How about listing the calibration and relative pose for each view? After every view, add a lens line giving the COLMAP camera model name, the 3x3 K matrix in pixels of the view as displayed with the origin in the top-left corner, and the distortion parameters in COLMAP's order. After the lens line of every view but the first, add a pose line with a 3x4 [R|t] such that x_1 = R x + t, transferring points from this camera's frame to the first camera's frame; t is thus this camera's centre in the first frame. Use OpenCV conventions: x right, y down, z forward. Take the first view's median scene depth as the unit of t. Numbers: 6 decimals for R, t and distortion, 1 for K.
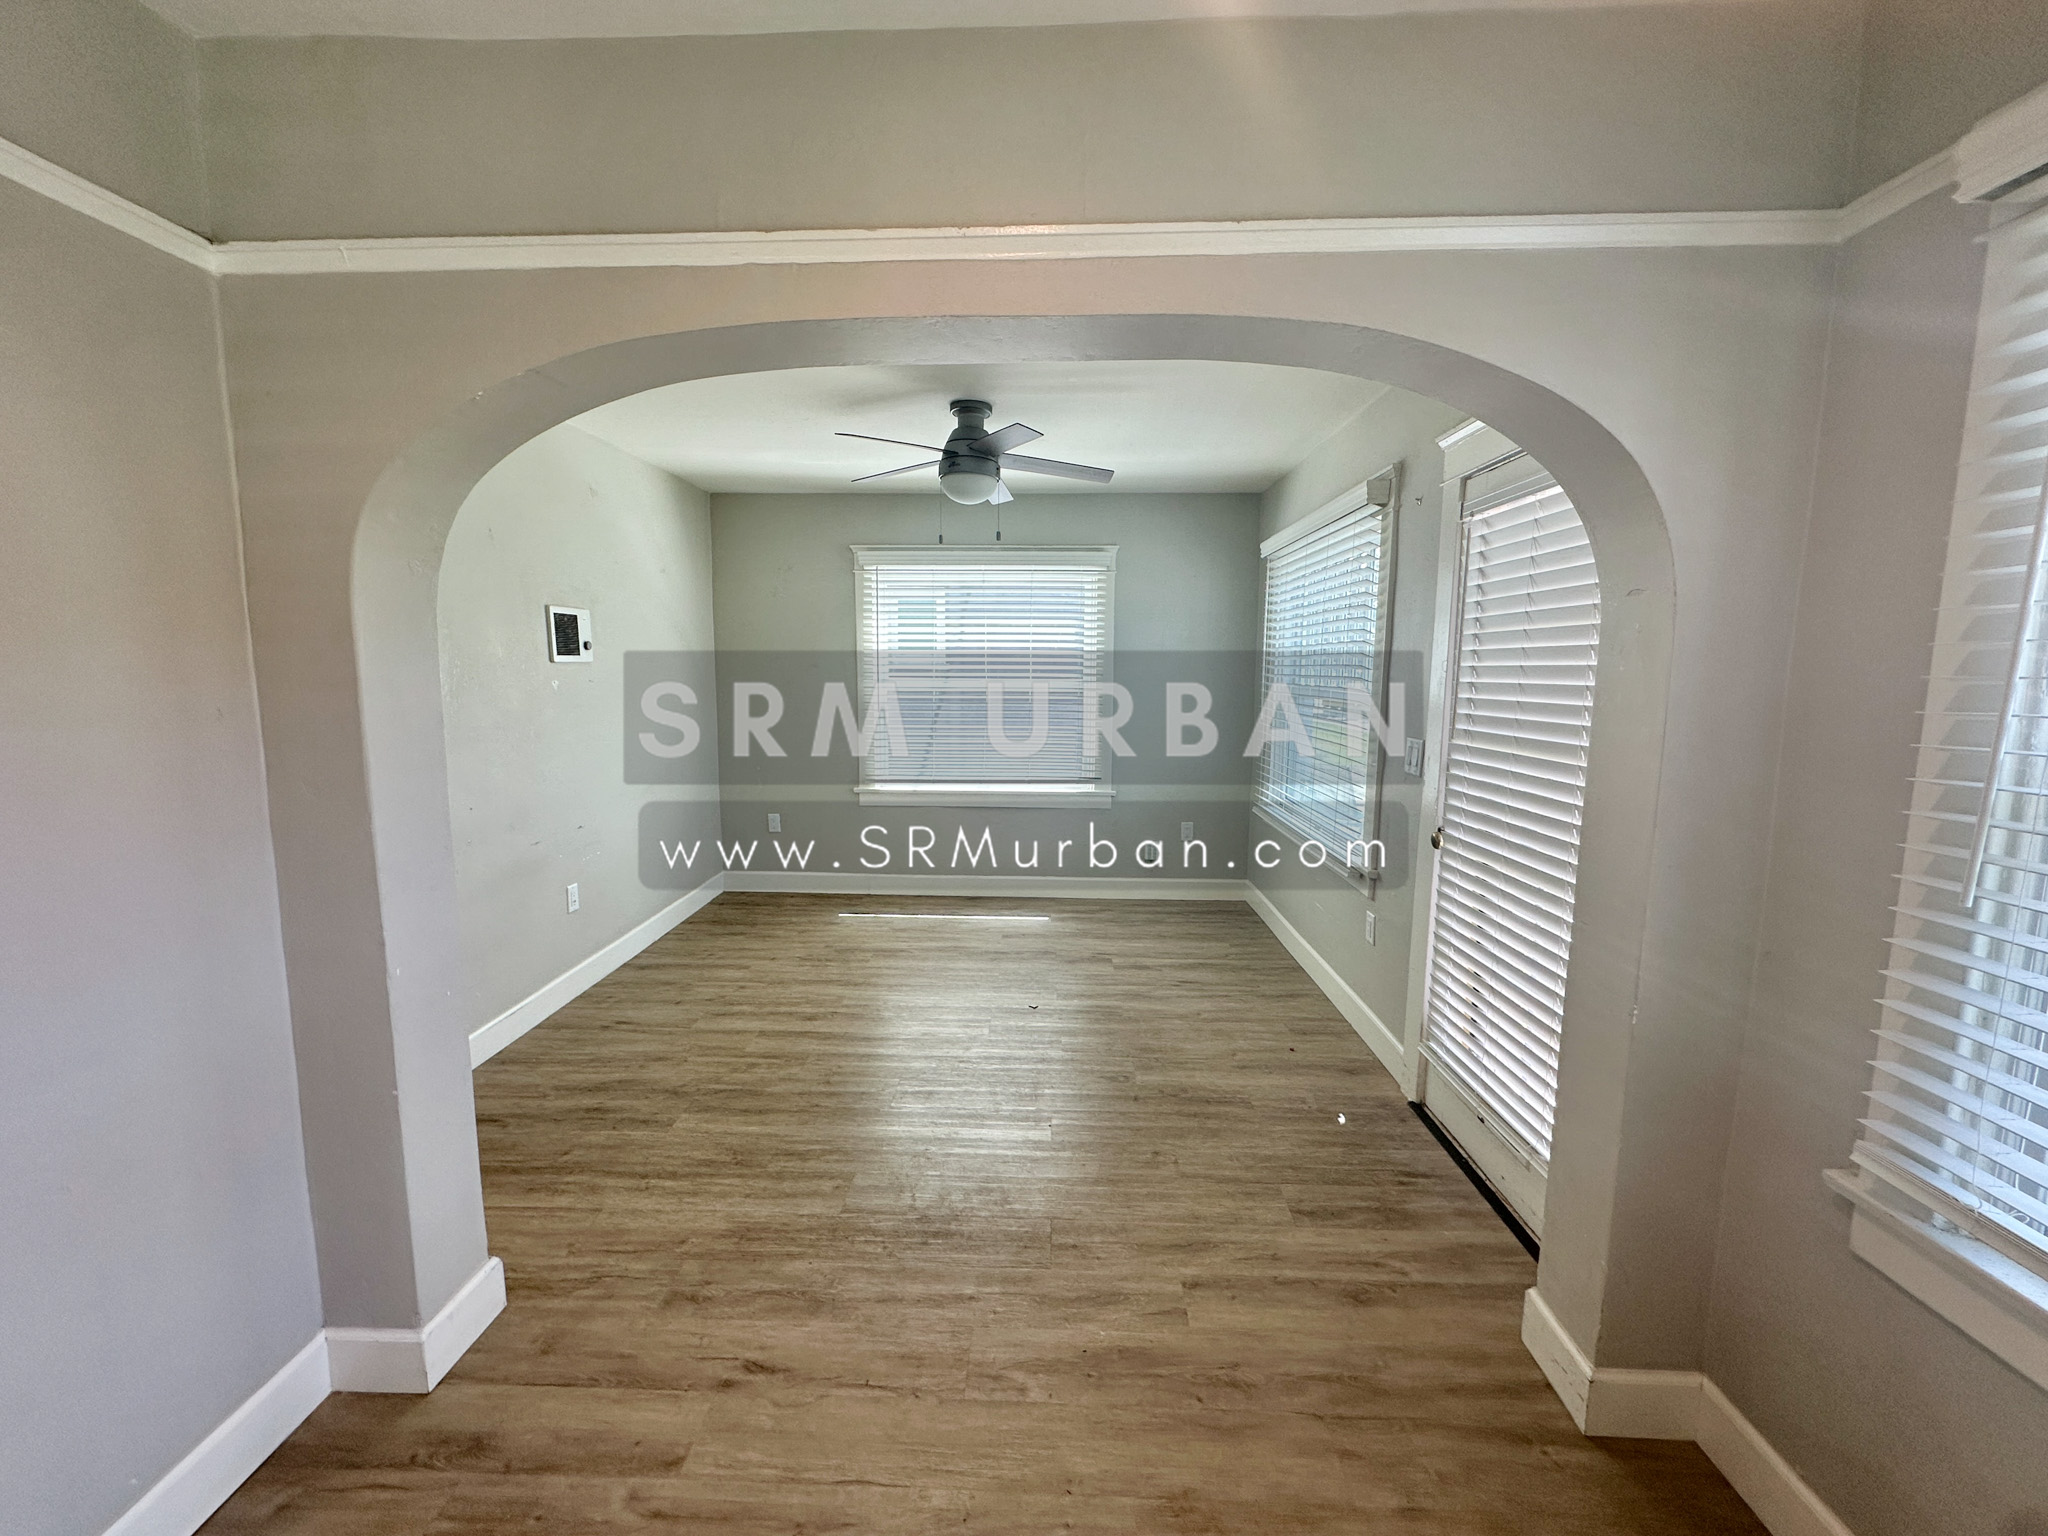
lens RADIAL K [[818.3, 0, 1024.0], [0, 818.3, 768.0], [0, 0, 1]] dist [-0.000488, -0.000347]
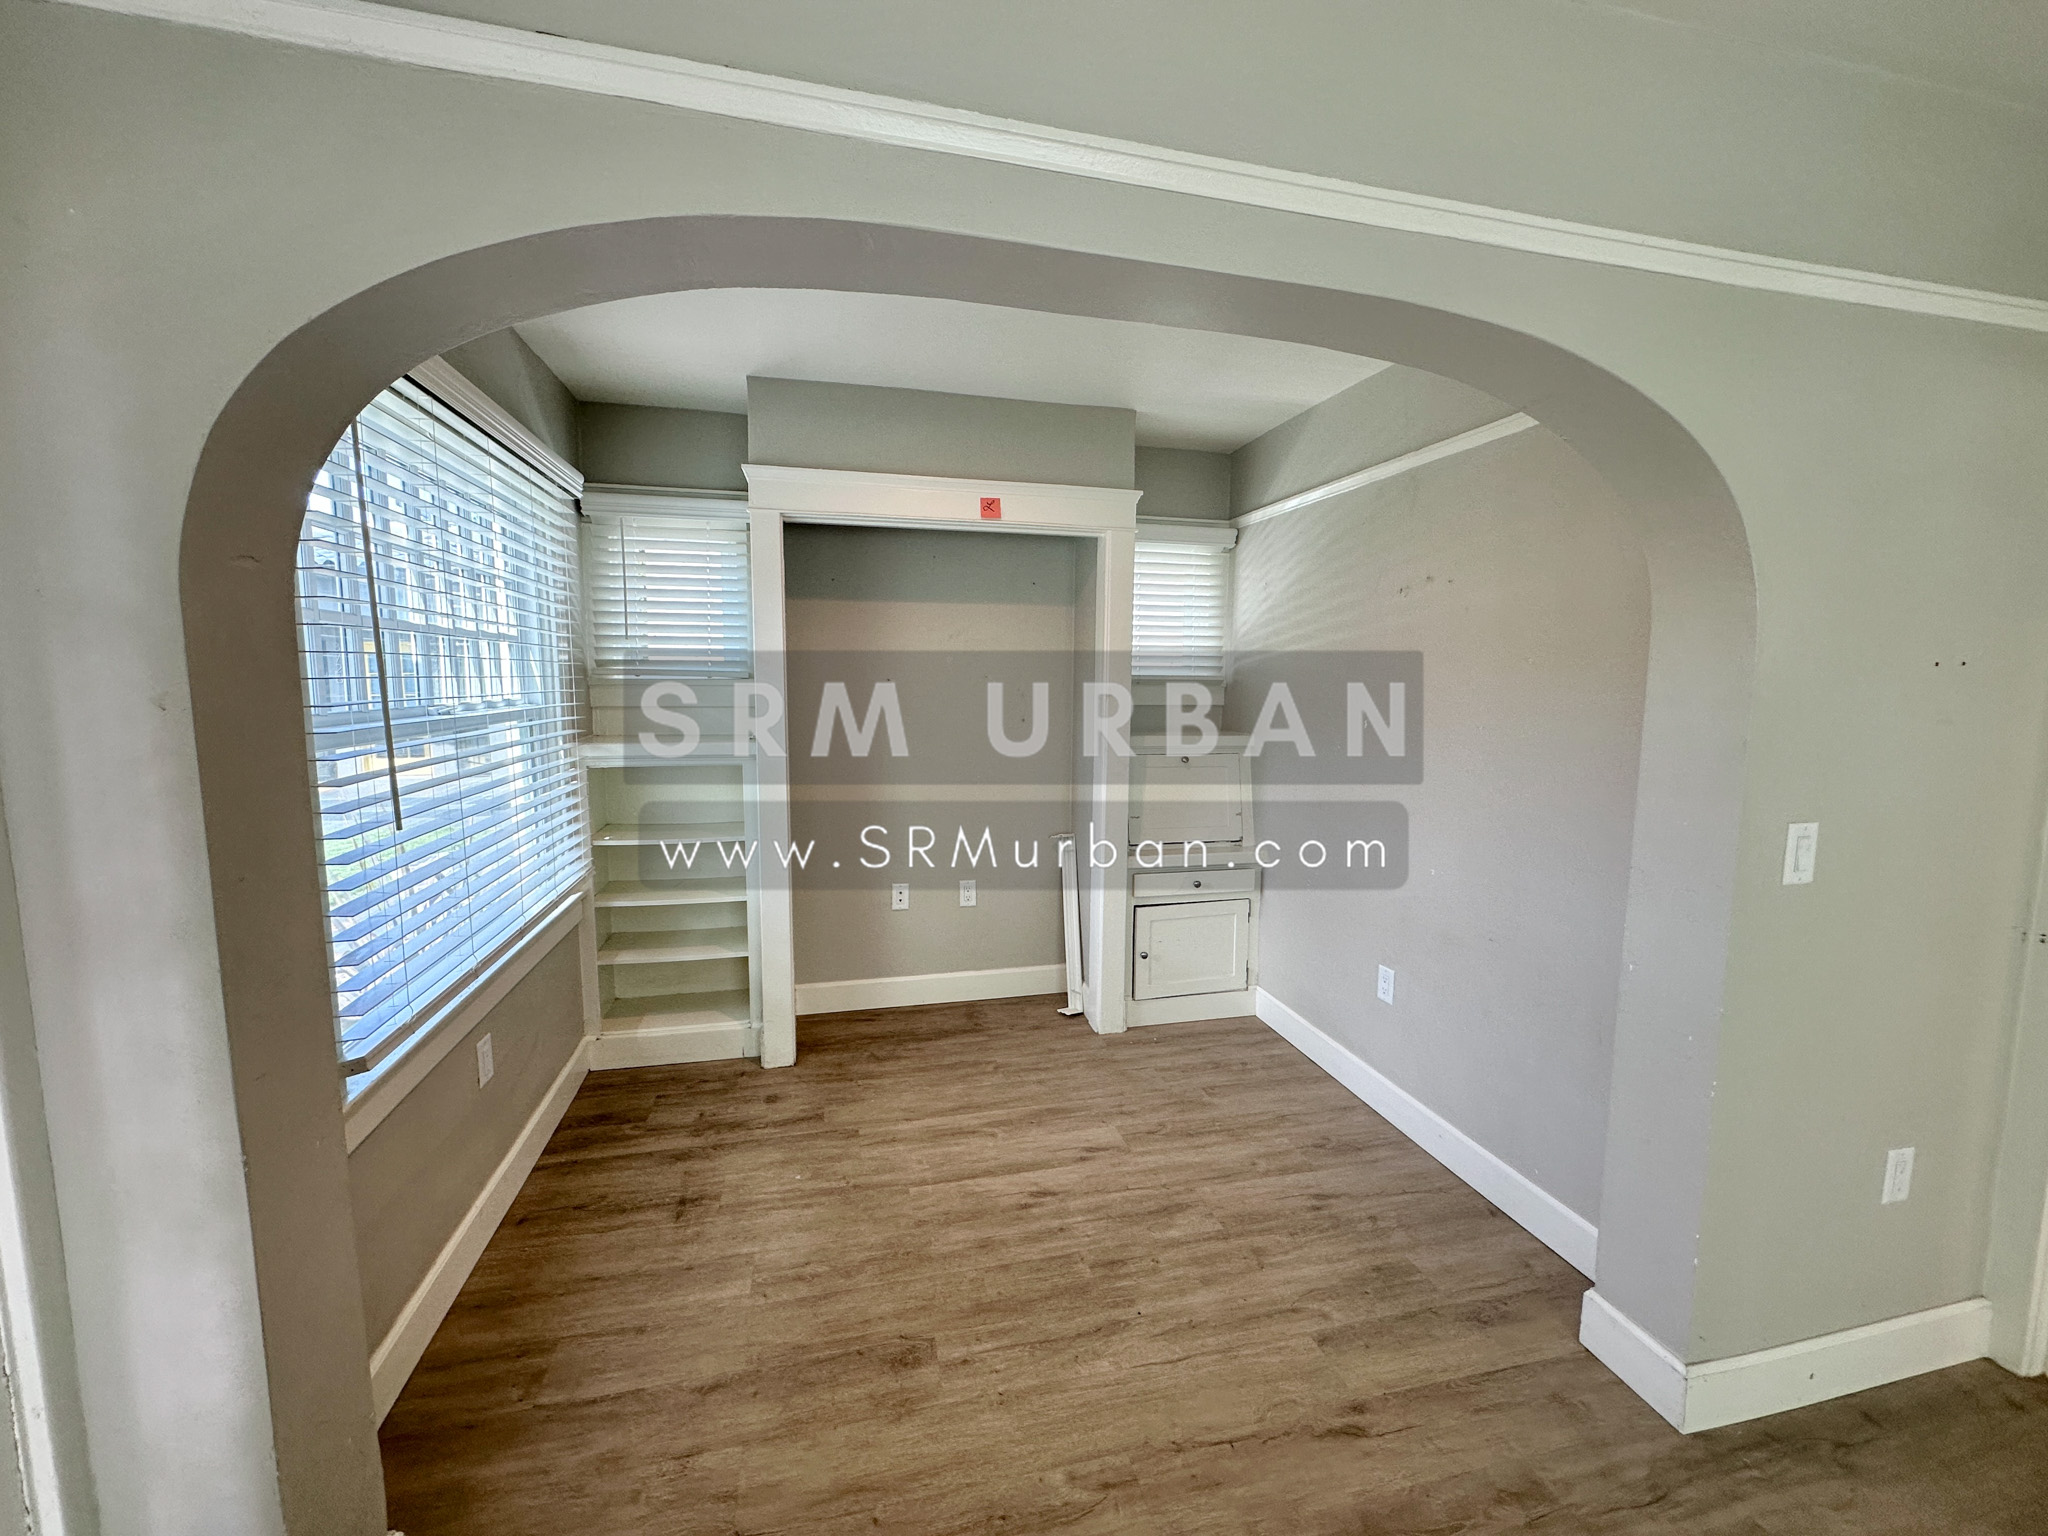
lens RADIAL K [[818.3, 0, 1024.0], [0, 818.3, 768.0], [0, 0, 1]] dist [-0.000488, -0.000347]
pose [[-0.962795, 0.019510, -0.269529, 0.168690], [-0.045196, 0.971717, 0.231783, -0.127774], [0.266428, 0.235341, -0.934682, 1.001492]]
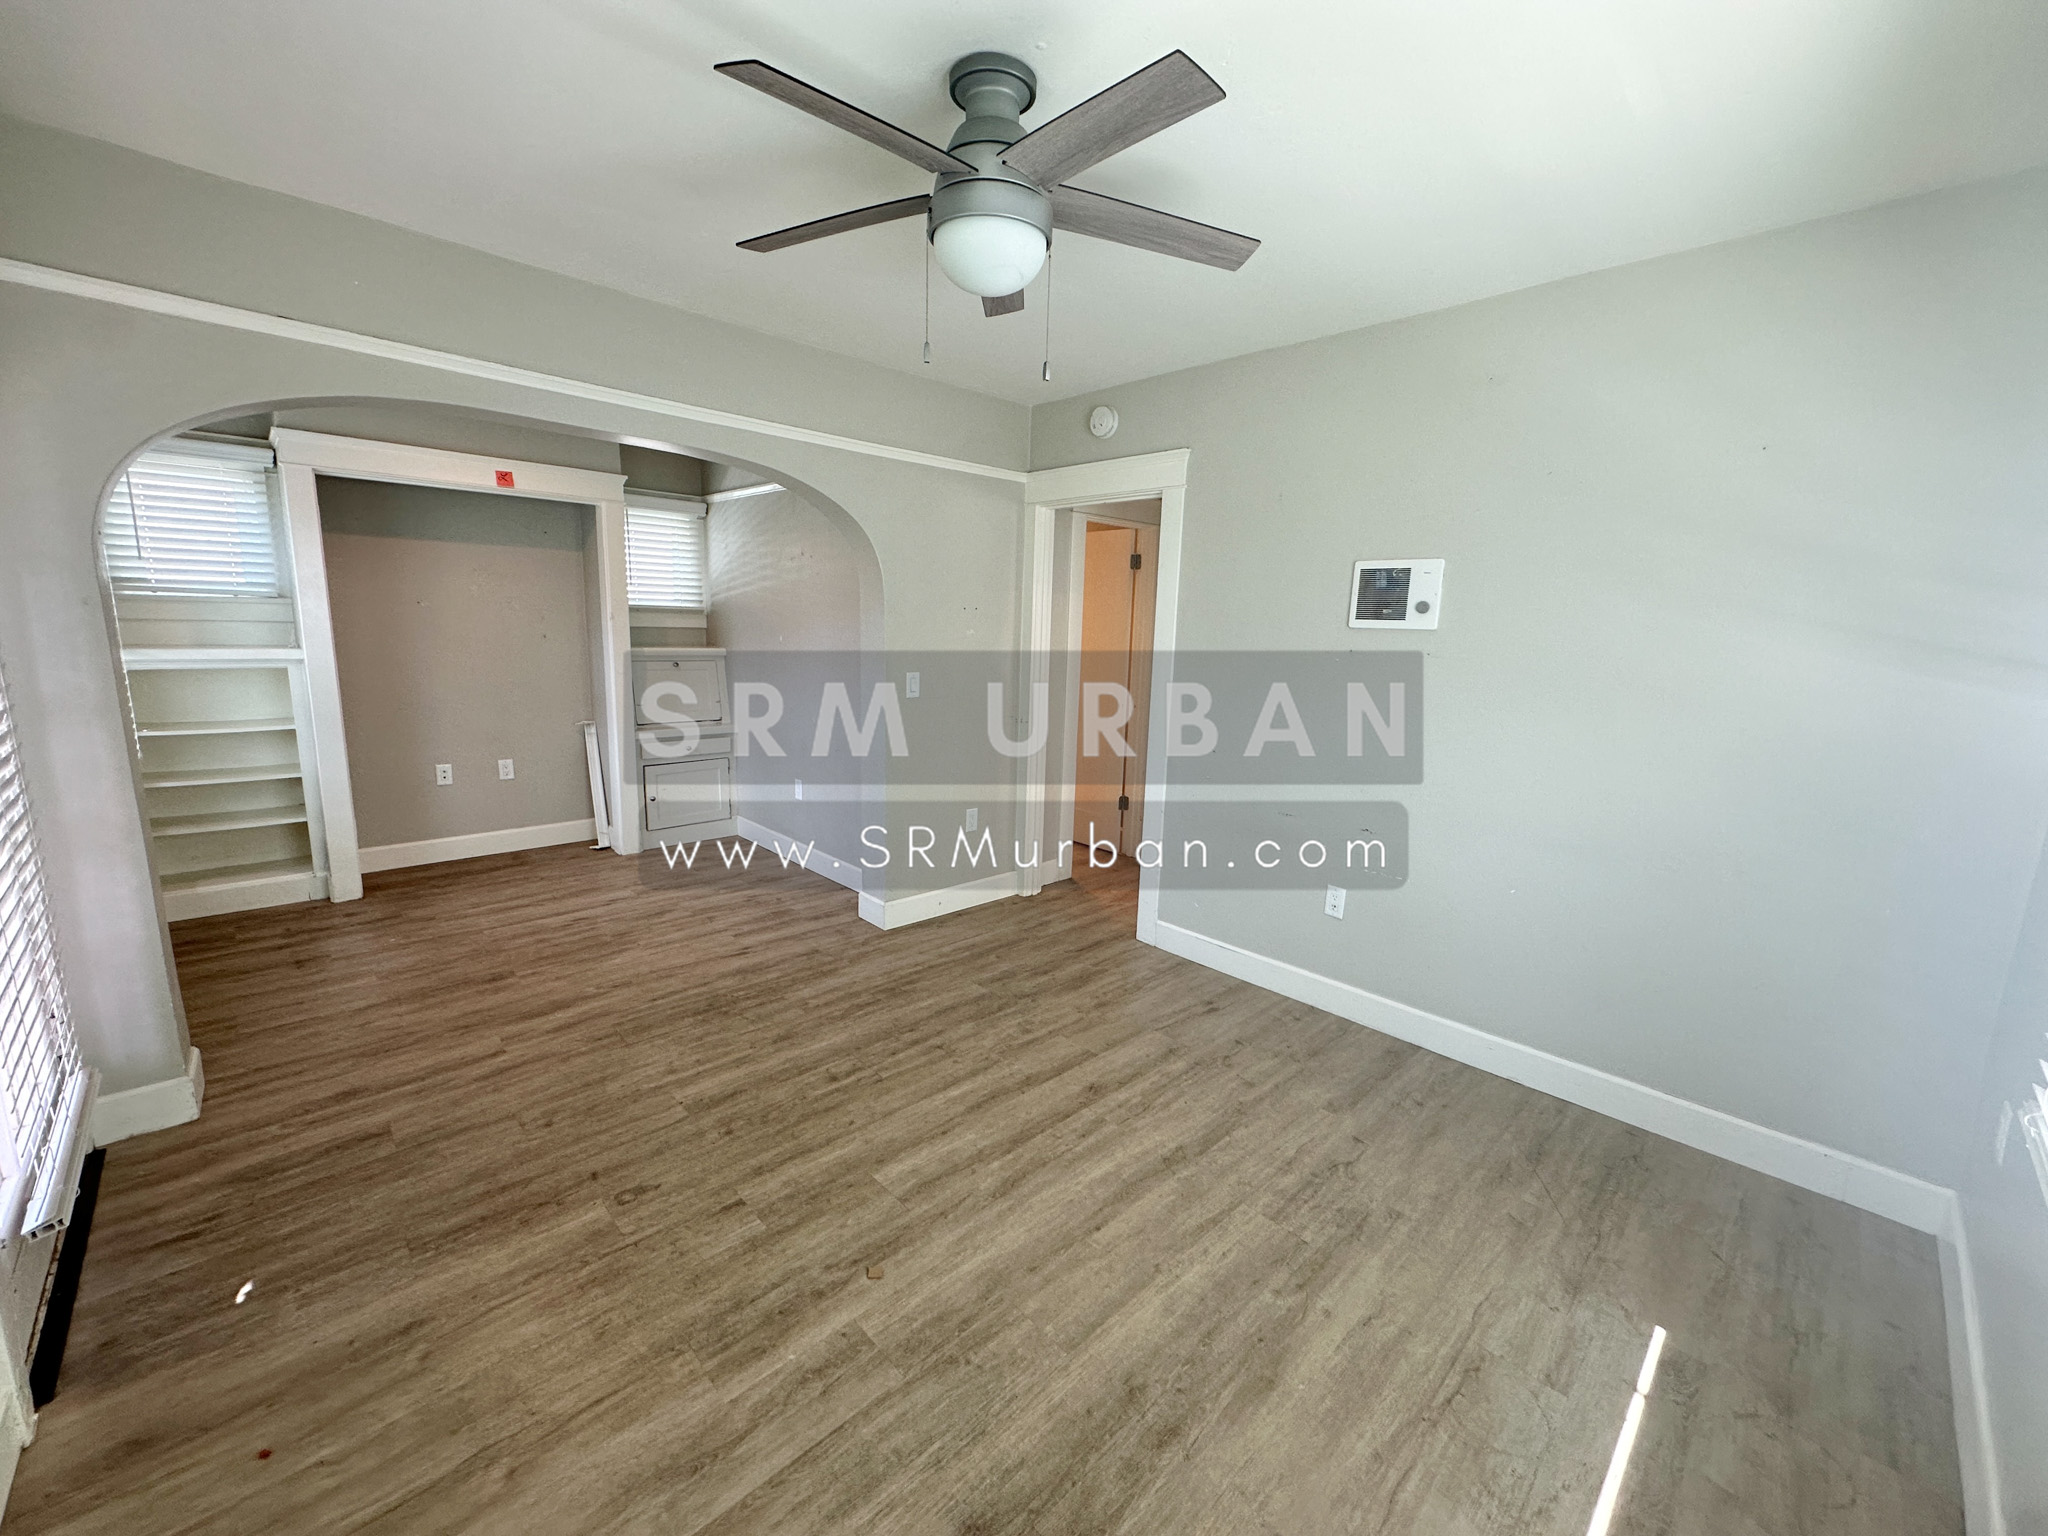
lens RADIAL K [[818.3, 0, 1024.0], [0, 818.3, 768.0], [0, 0, 1]] dist [-0.000488, -0.000347]
pose [[-0.700415, 0.100420, -0.706636, 0.363290], [-0.124305, 0.957759, 0.259318, -0.211055], [0.702828, 0.269468, -0.658346, 1.711732]]
